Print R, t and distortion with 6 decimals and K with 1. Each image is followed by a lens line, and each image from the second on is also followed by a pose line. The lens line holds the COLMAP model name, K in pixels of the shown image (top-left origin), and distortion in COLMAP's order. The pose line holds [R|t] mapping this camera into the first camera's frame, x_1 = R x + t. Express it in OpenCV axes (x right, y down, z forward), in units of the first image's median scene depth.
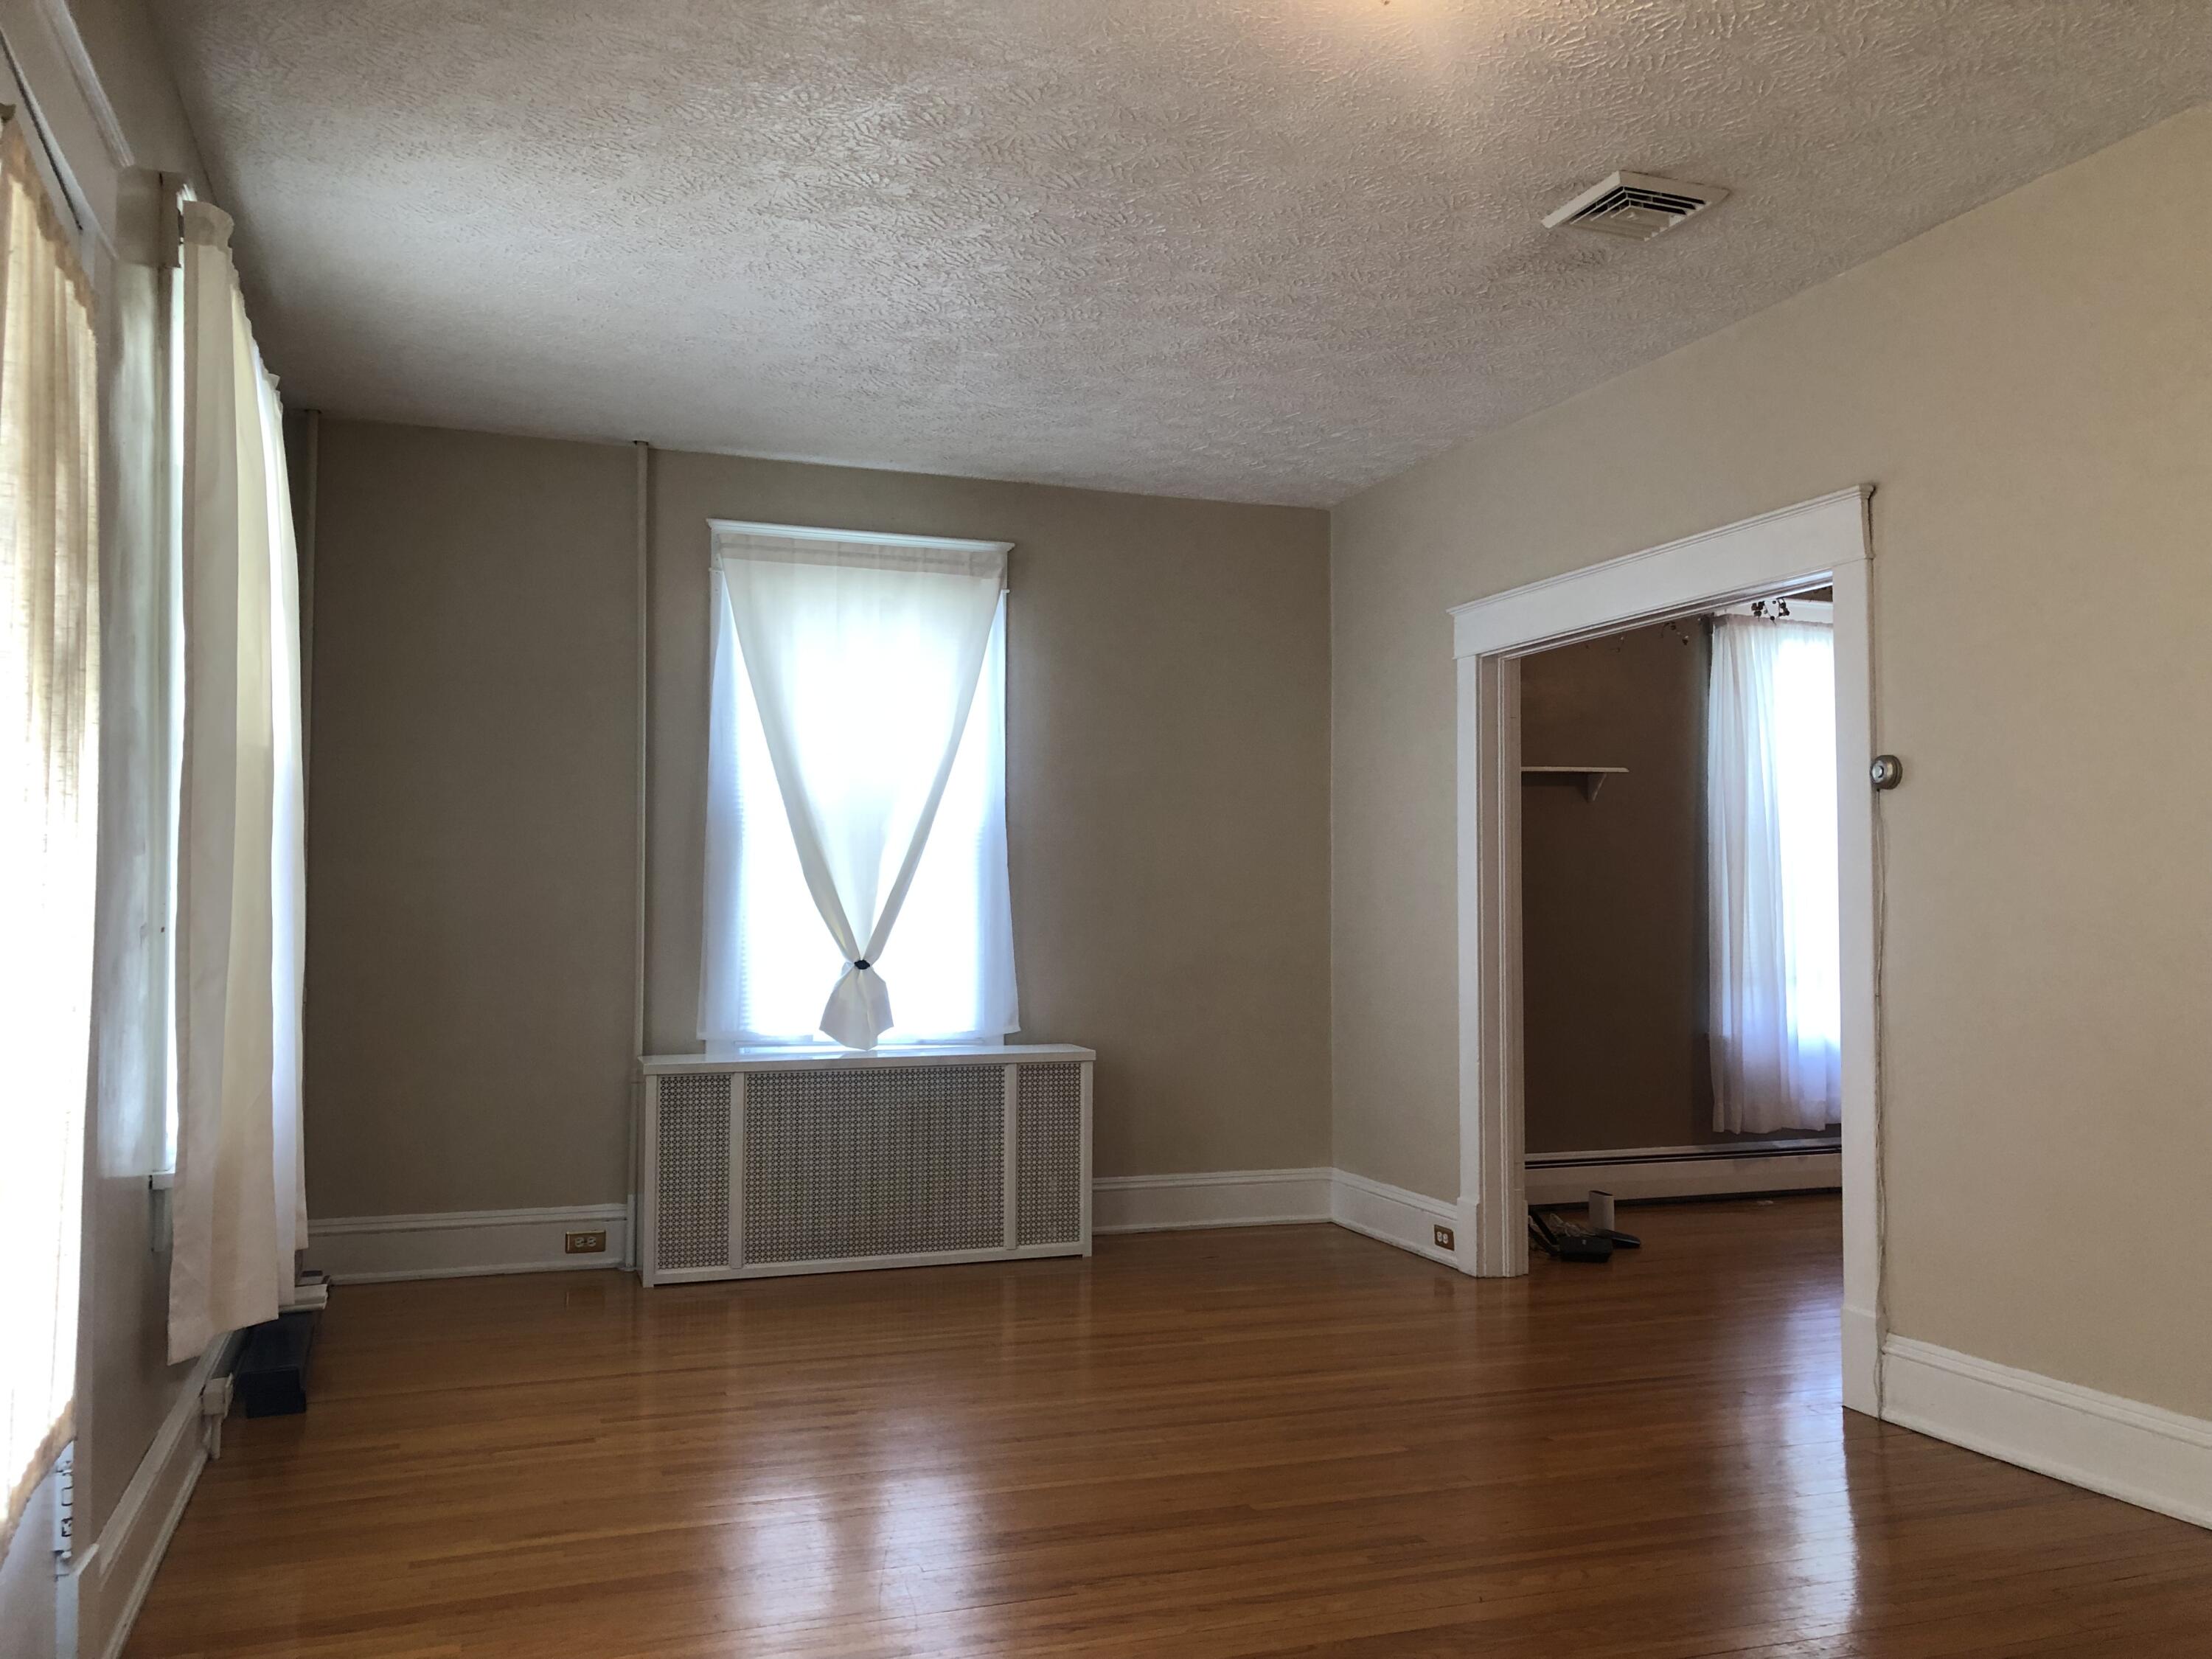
lens RADIAL K [[1816.9, 0, 1115.8], [0, 1816.9, 841.2], [0, 0, 1]] dist [0.047940, -0.041874]
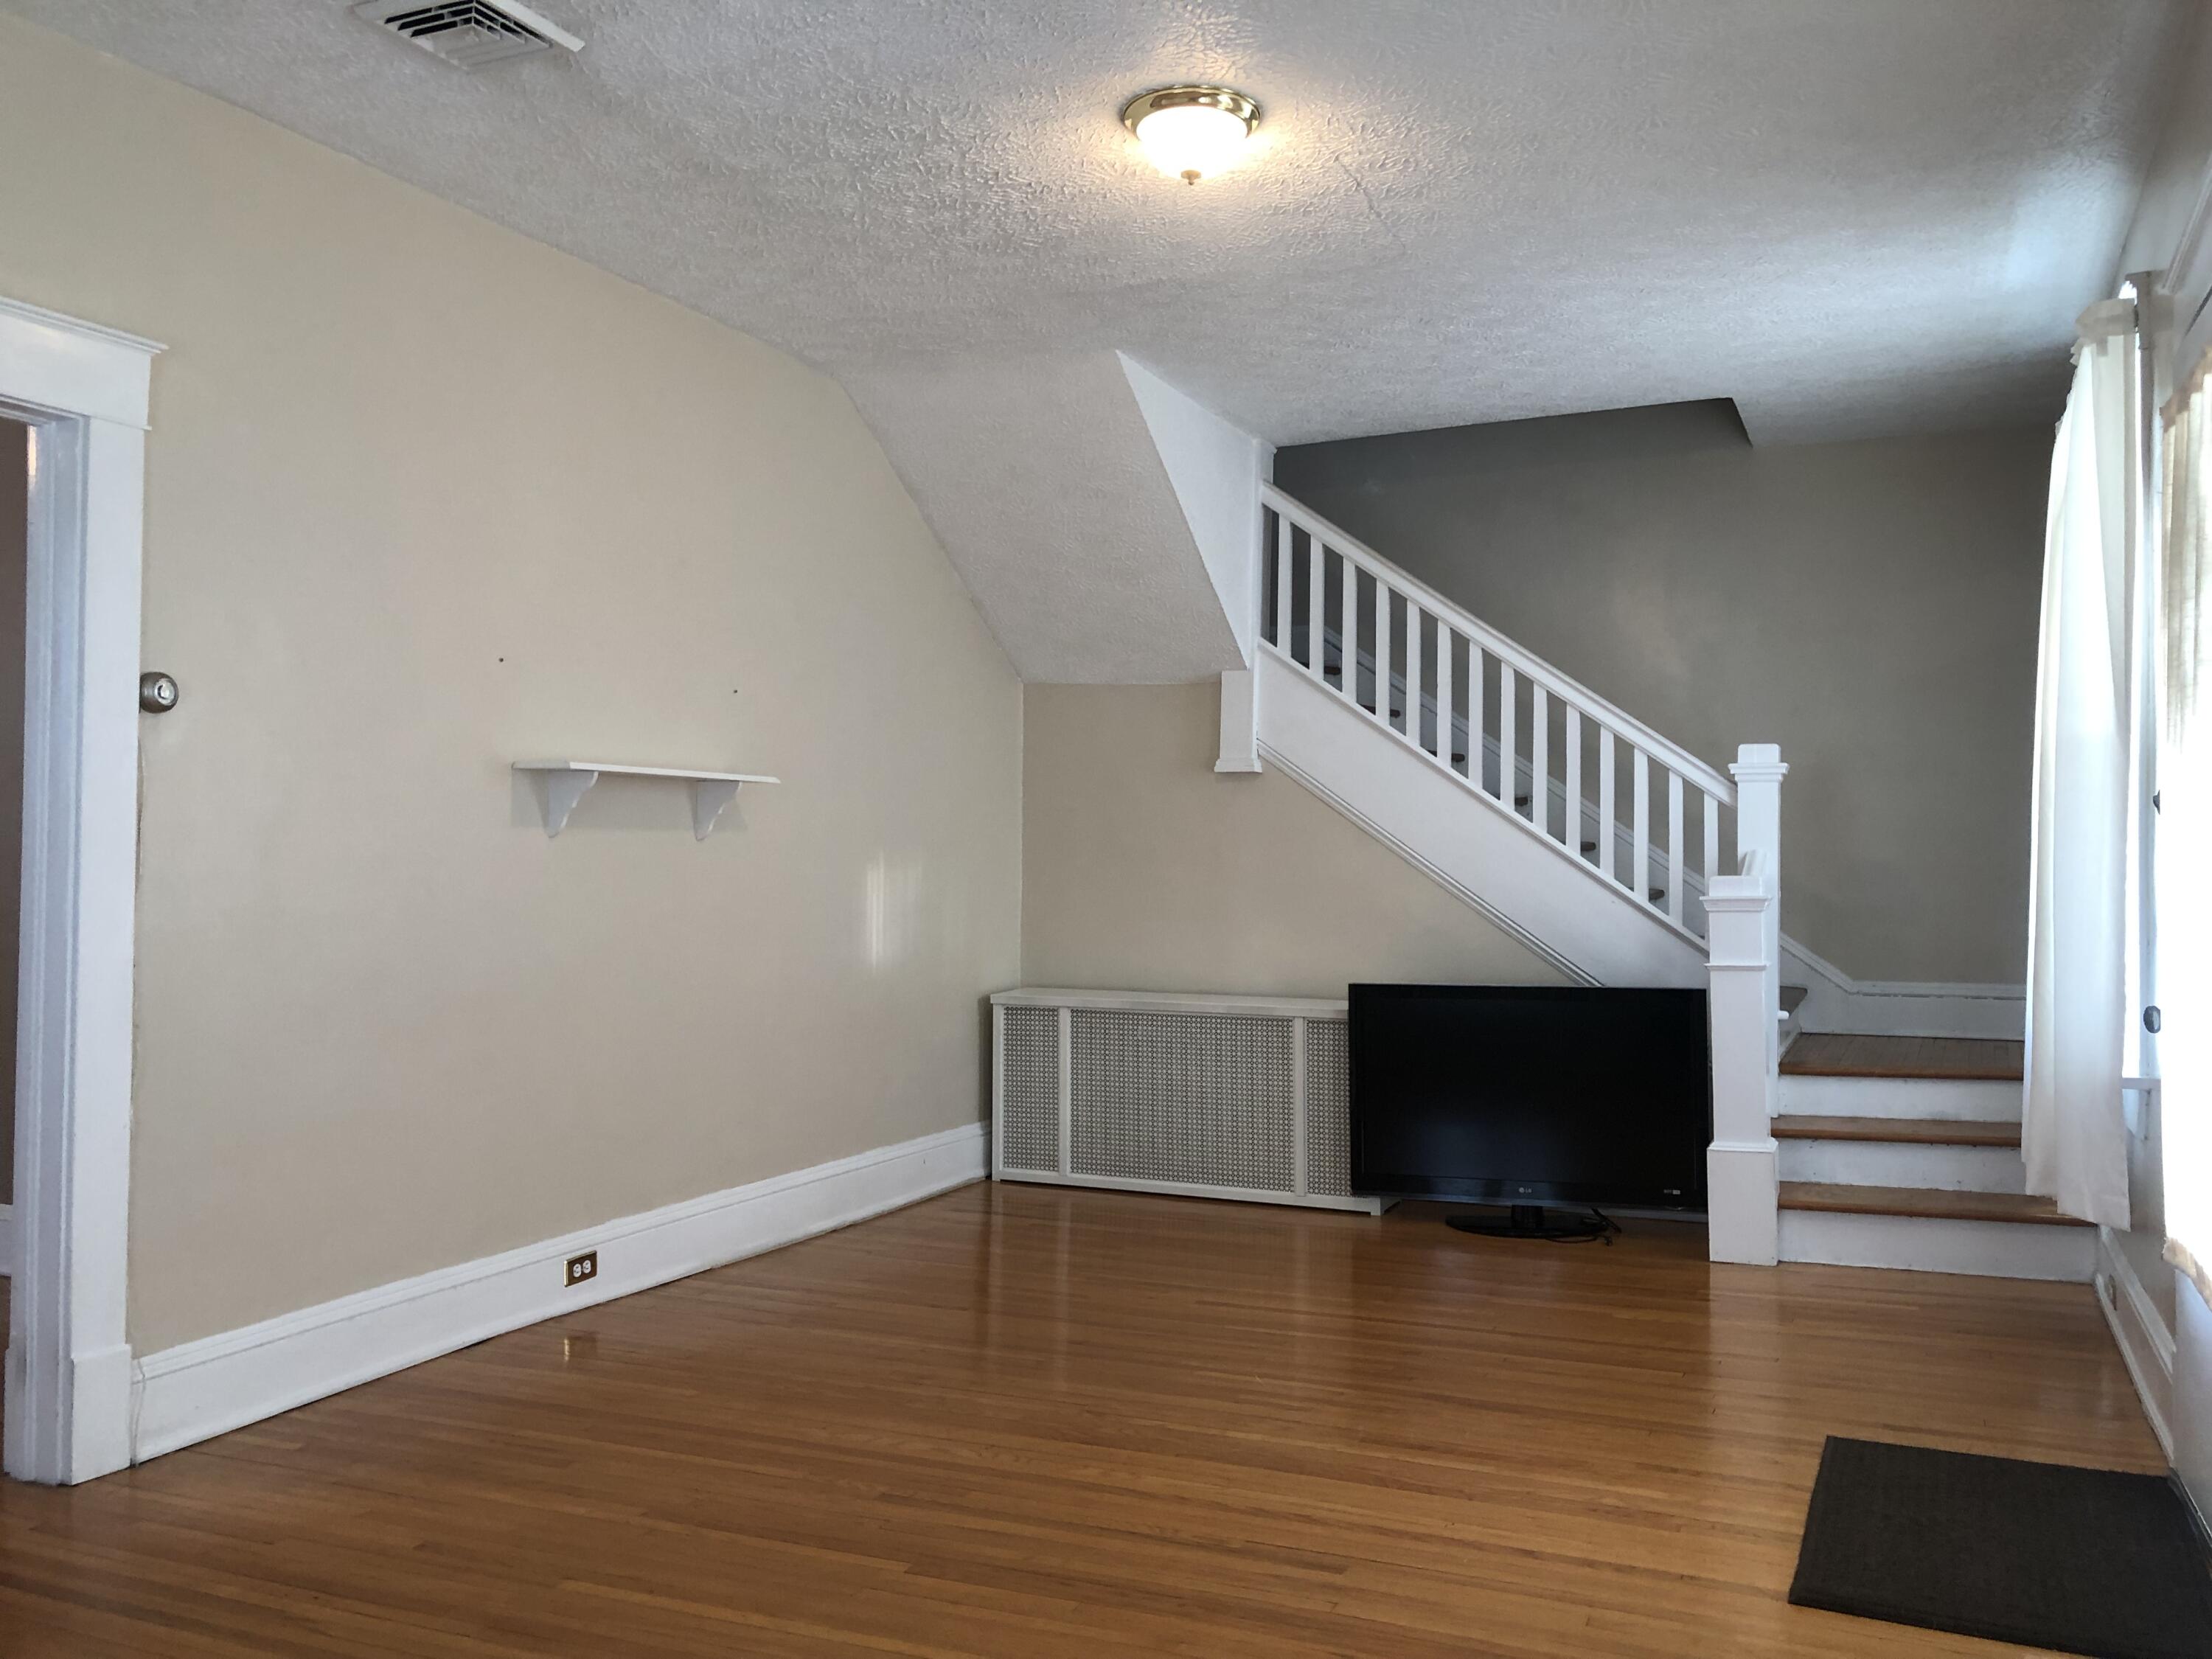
lens RADIAL K [[1816.9, 0, 1115.8], [0, 1816.9, 841.2], [0, 0, 1]] dist [0.047940, -0.041874]
pose [[-0.714568, 0.001932, 0.699563, -0.543457], [-0.030285, 0.998973, -0.033693, 0.050236], [-0.698910, -0.045262, -0.713776, 1.438628]]
